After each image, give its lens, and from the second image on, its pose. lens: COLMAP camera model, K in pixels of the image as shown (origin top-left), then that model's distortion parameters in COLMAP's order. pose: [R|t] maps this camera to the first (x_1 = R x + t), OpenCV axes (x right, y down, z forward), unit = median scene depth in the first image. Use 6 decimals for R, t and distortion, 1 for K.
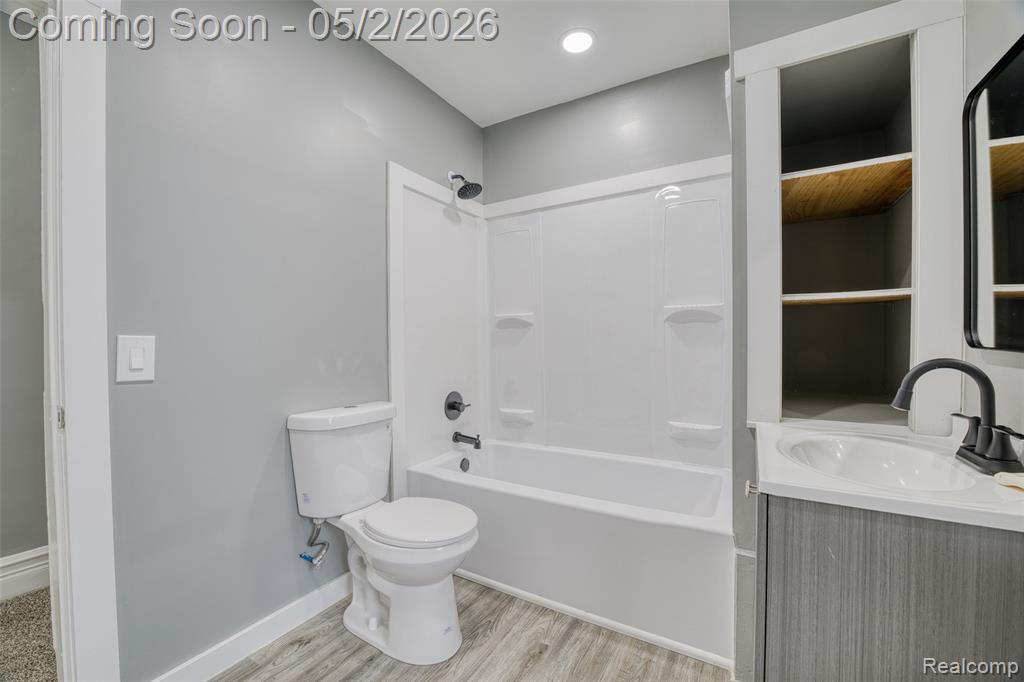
lens RADIAL K [[432.1, 0, 506.3], [0, 432.1, 336.6], [0, 0, 1]] dist [-0.024490, 0.000153]
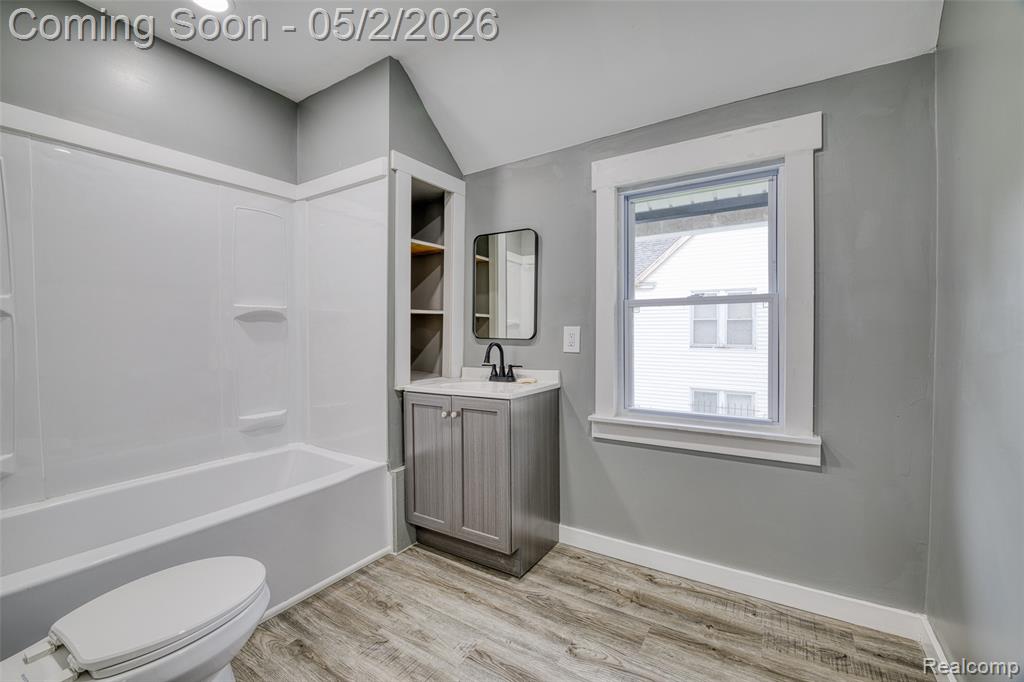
lens RADIAL K [[432.1, 0, 506.3], [0, 432.1, 336.6], [0, 0, 1]] dist [-0.024490, 0.000153]
pose [[0.026017, -0.002094, 0.999659, -0.909990], [0.005597, 0.999982, 0.001949, 0.011228], [-0.999646, 0.005544, 0.026028, 0.487815]]
